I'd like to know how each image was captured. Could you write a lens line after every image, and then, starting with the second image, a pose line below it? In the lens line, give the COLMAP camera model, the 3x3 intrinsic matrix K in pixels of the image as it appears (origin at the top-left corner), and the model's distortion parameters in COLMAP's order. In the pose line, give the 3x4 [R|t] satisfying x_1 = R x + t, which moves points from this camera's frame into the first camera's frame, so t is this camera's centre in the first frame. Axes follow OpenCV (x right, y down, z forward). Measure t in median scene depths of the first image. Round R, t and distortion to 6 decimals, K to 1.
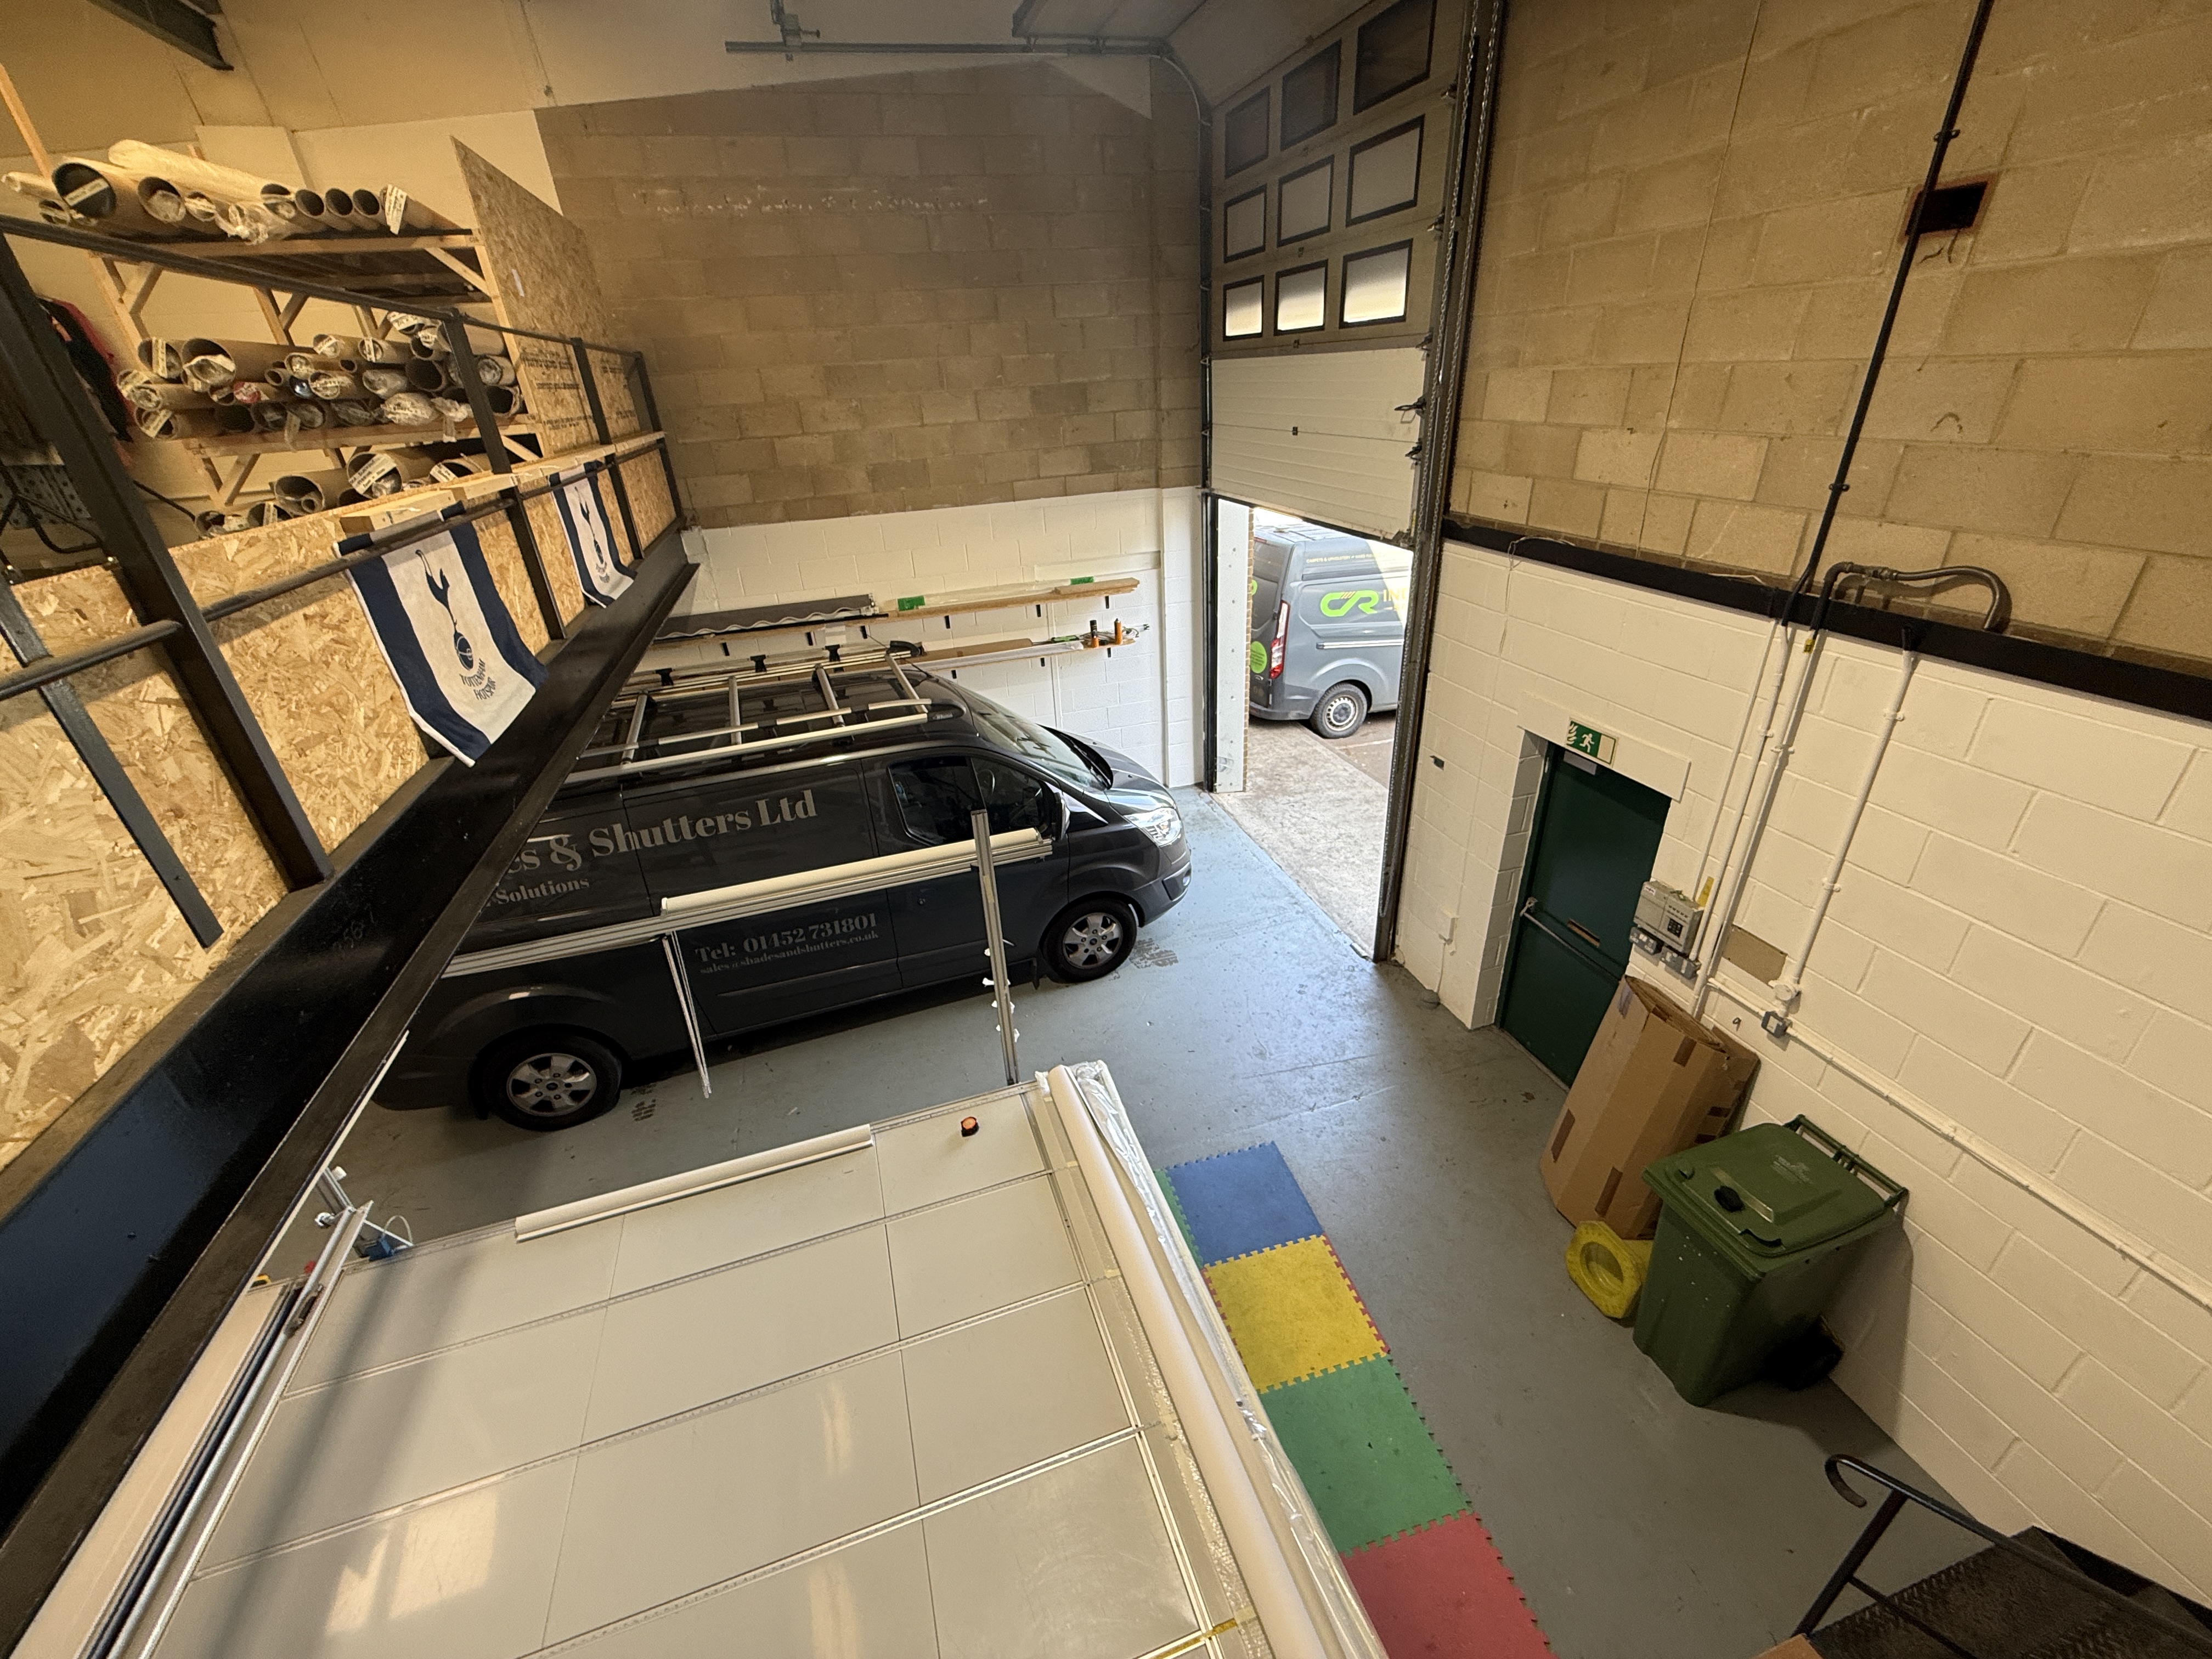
lens RADIAL K [[879.7, 0, 1111.2], [0, 879.7, 832.9], [0, 0, 1]] dist [-0.001056, 0.000445]
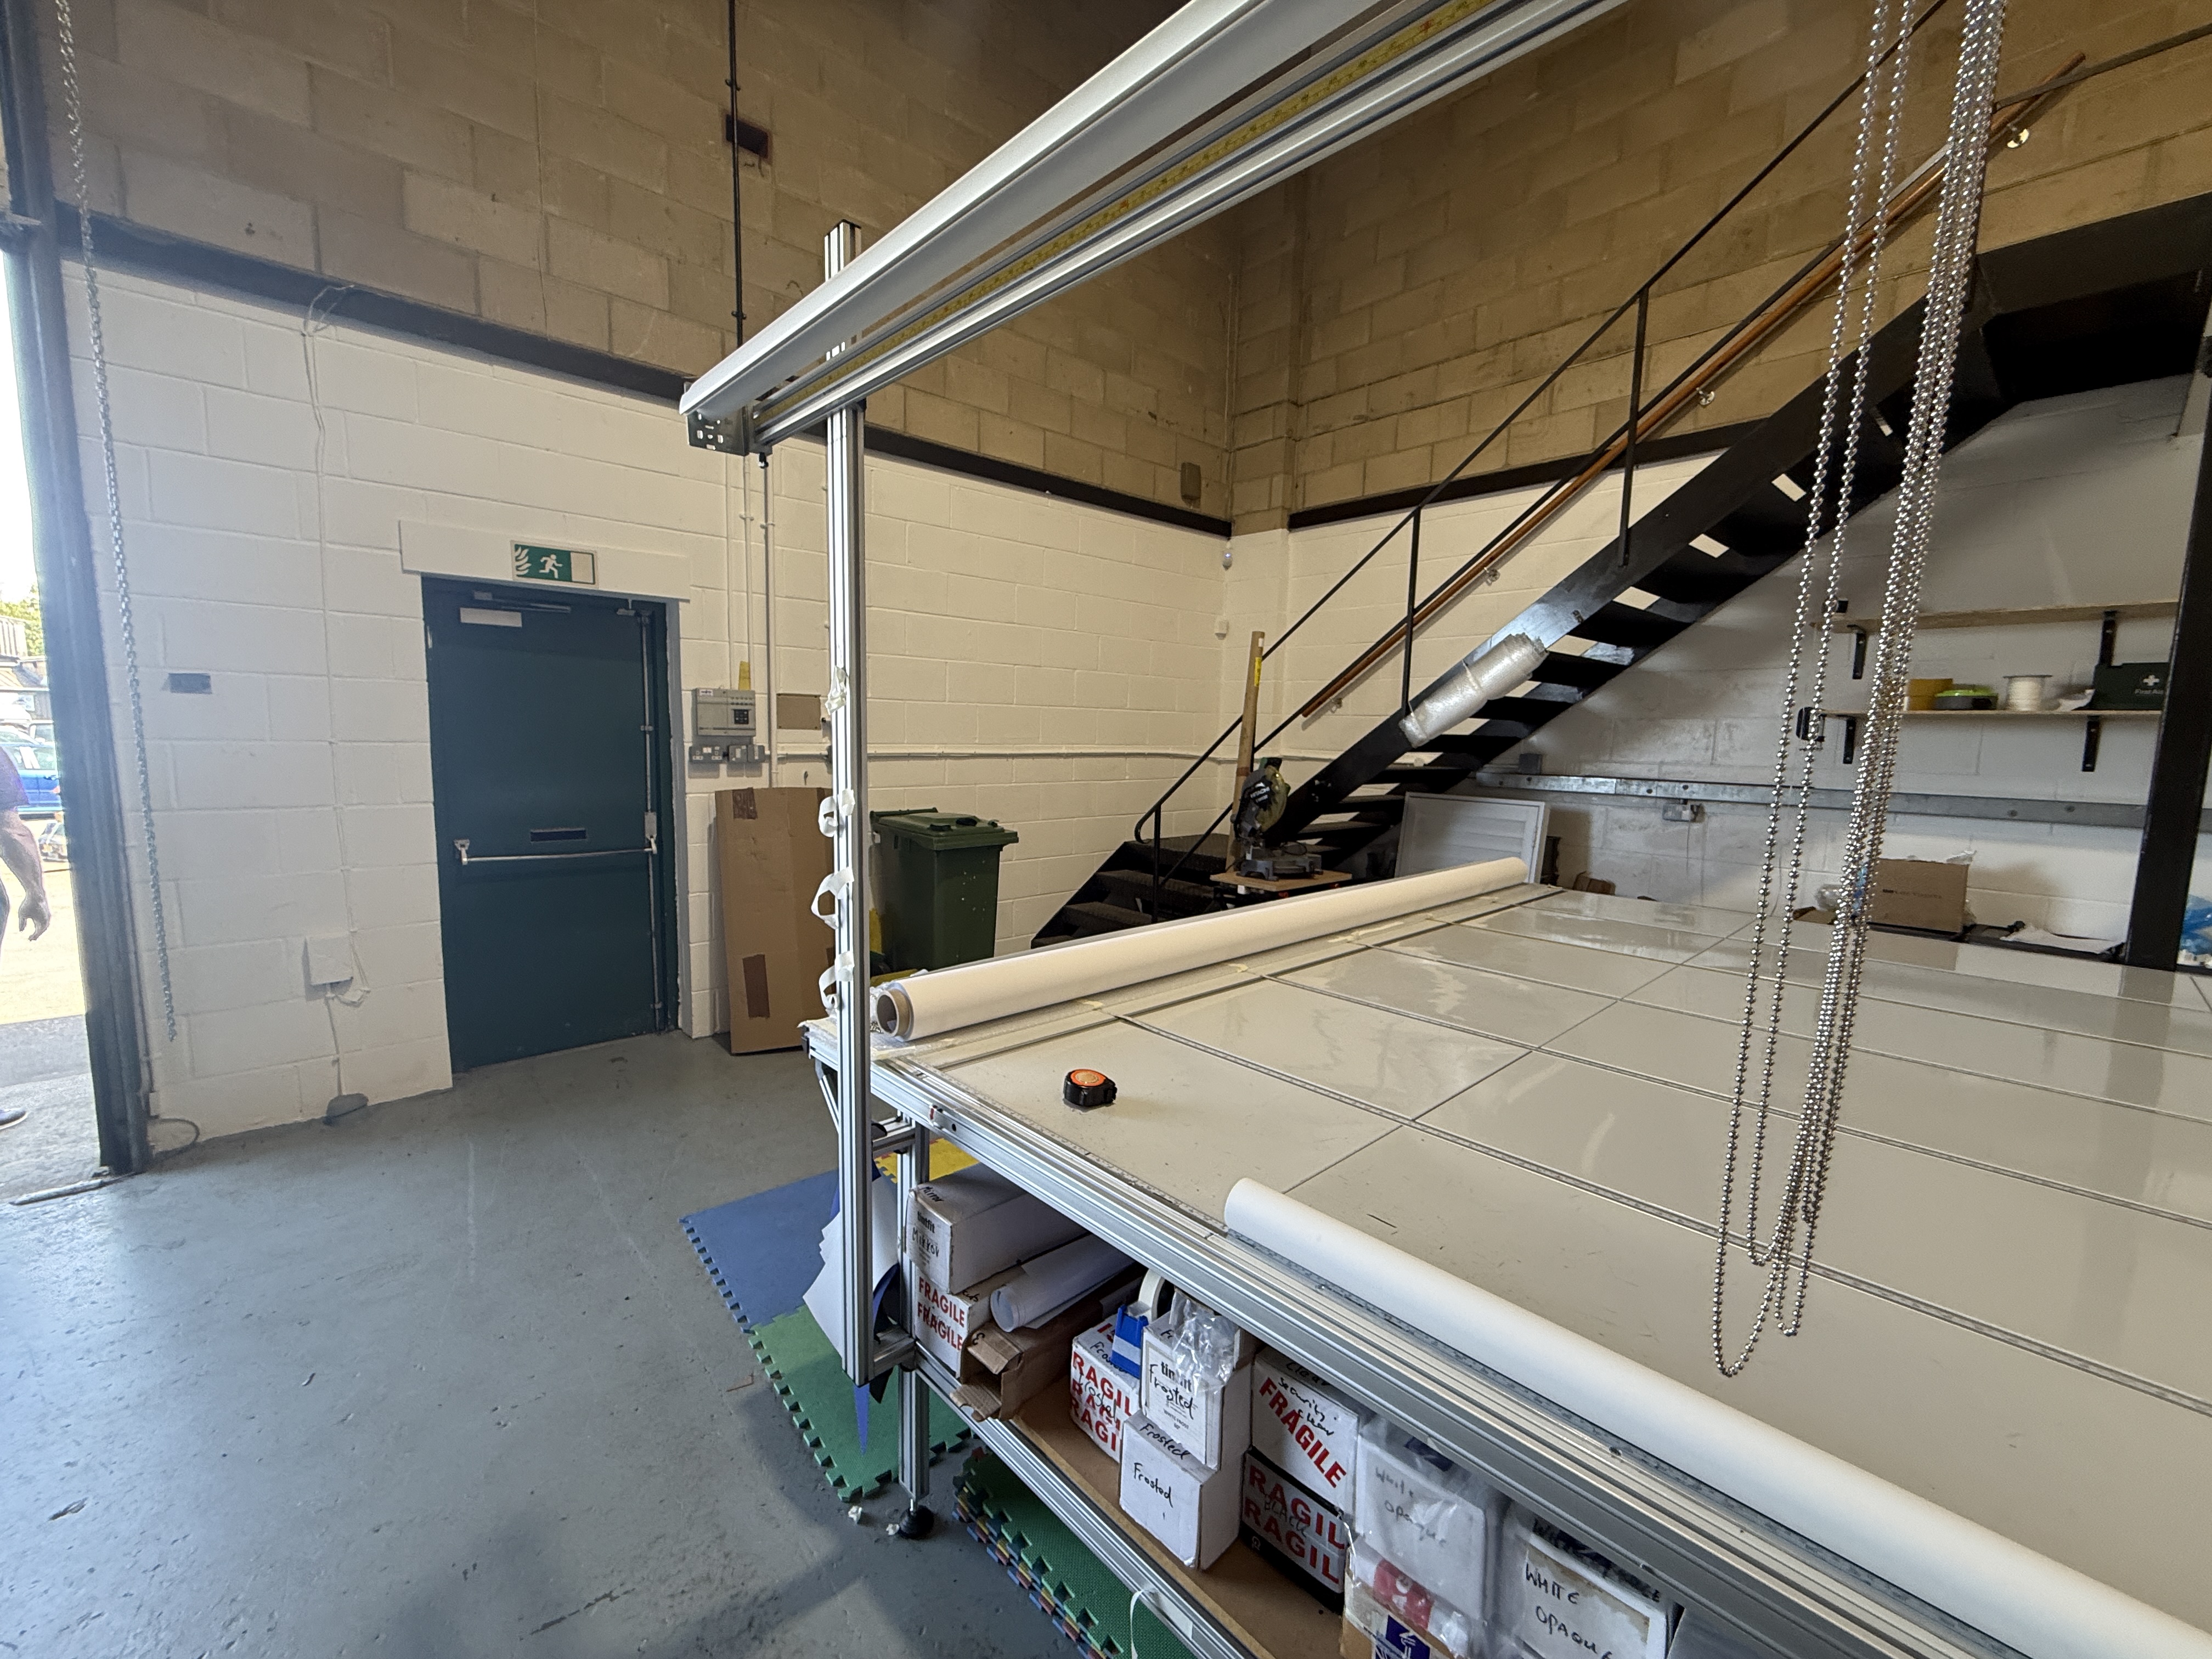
lens RADIAL K [[879.7, 0, 1115.7], [0, 879.7, 827.7], [0, 0, 1]] dist [-0.001056, 0.000445]
pose [[-0.421449, -0.071117, 0.904059, -0.428024], [0.416939, 0.870110, 0.262813, 0.108974], [-0.805321, 0.487700, -0.337055, 0.861217]]
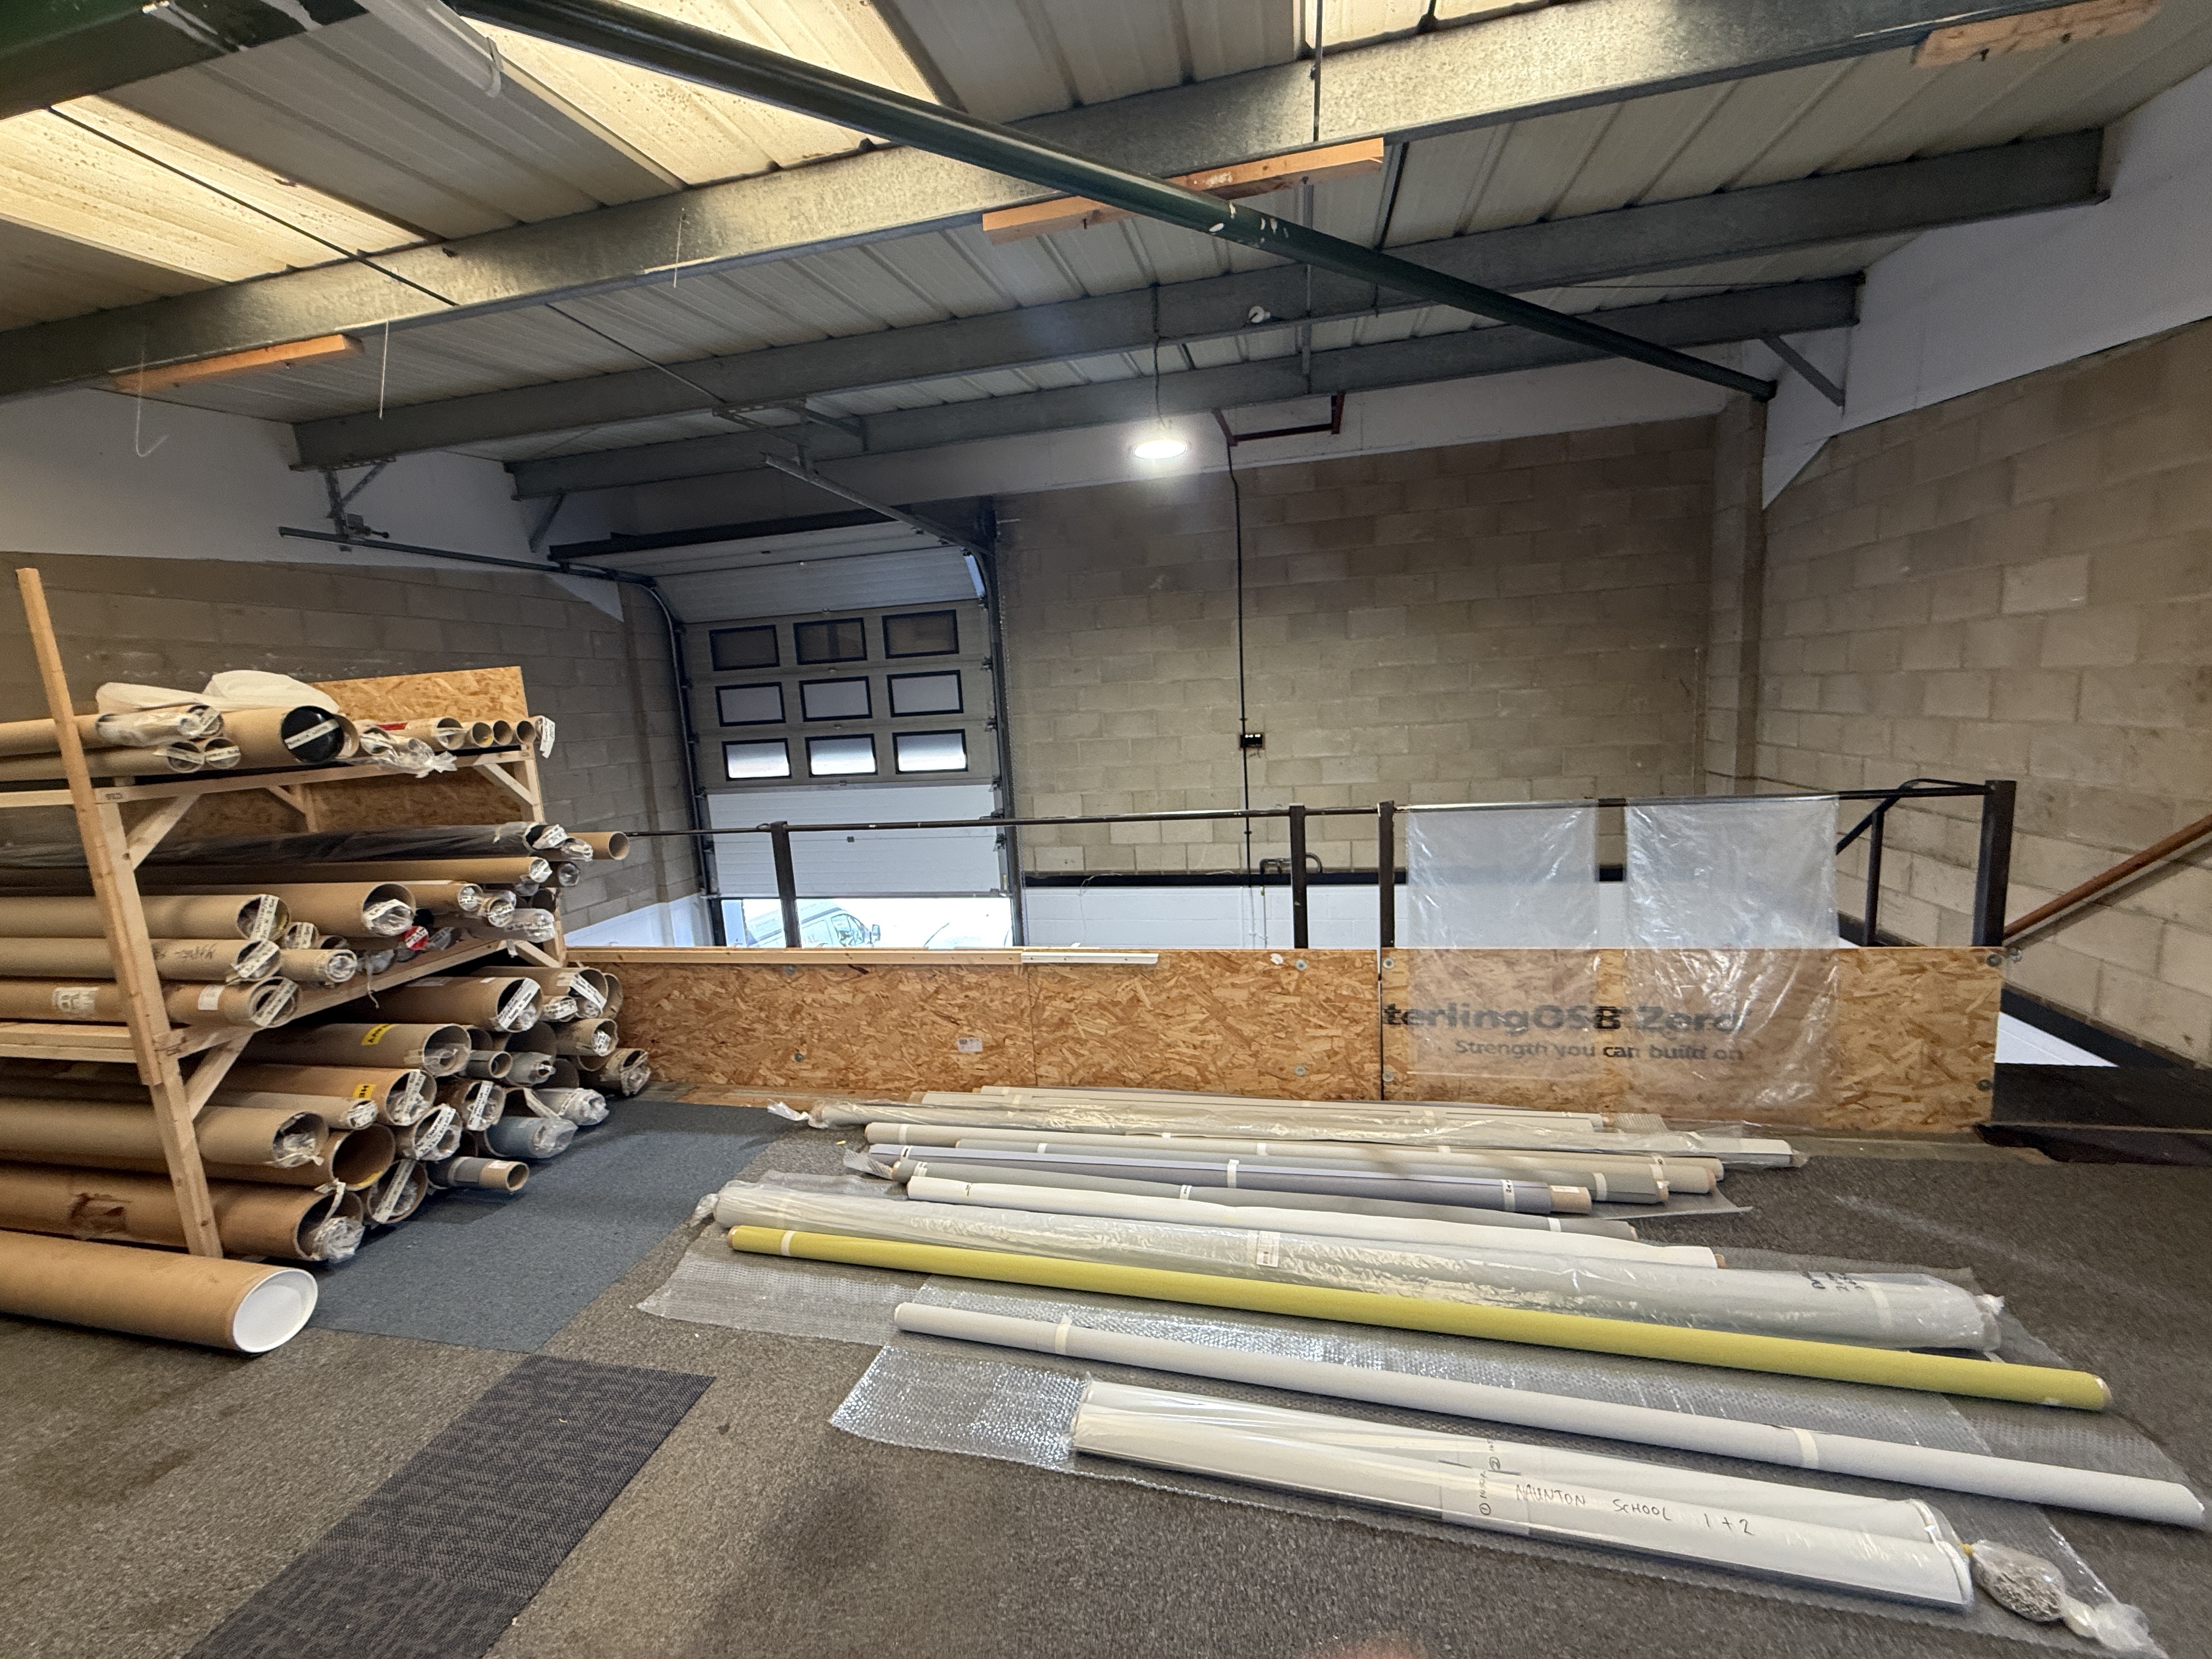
lens RADIAL K [[879.7, 0, 1099.5], [0, 879.7, 831.9], [0, 0, 1]] dist [-0.001056, 0.000445]
pose [[0.491905, -0.104837, 0.864314, -0.964807], [0.432901, 0.890764, -0.138331, -0.145536], [-0.755398, 0.442209, 0.483555, 0.069615]]
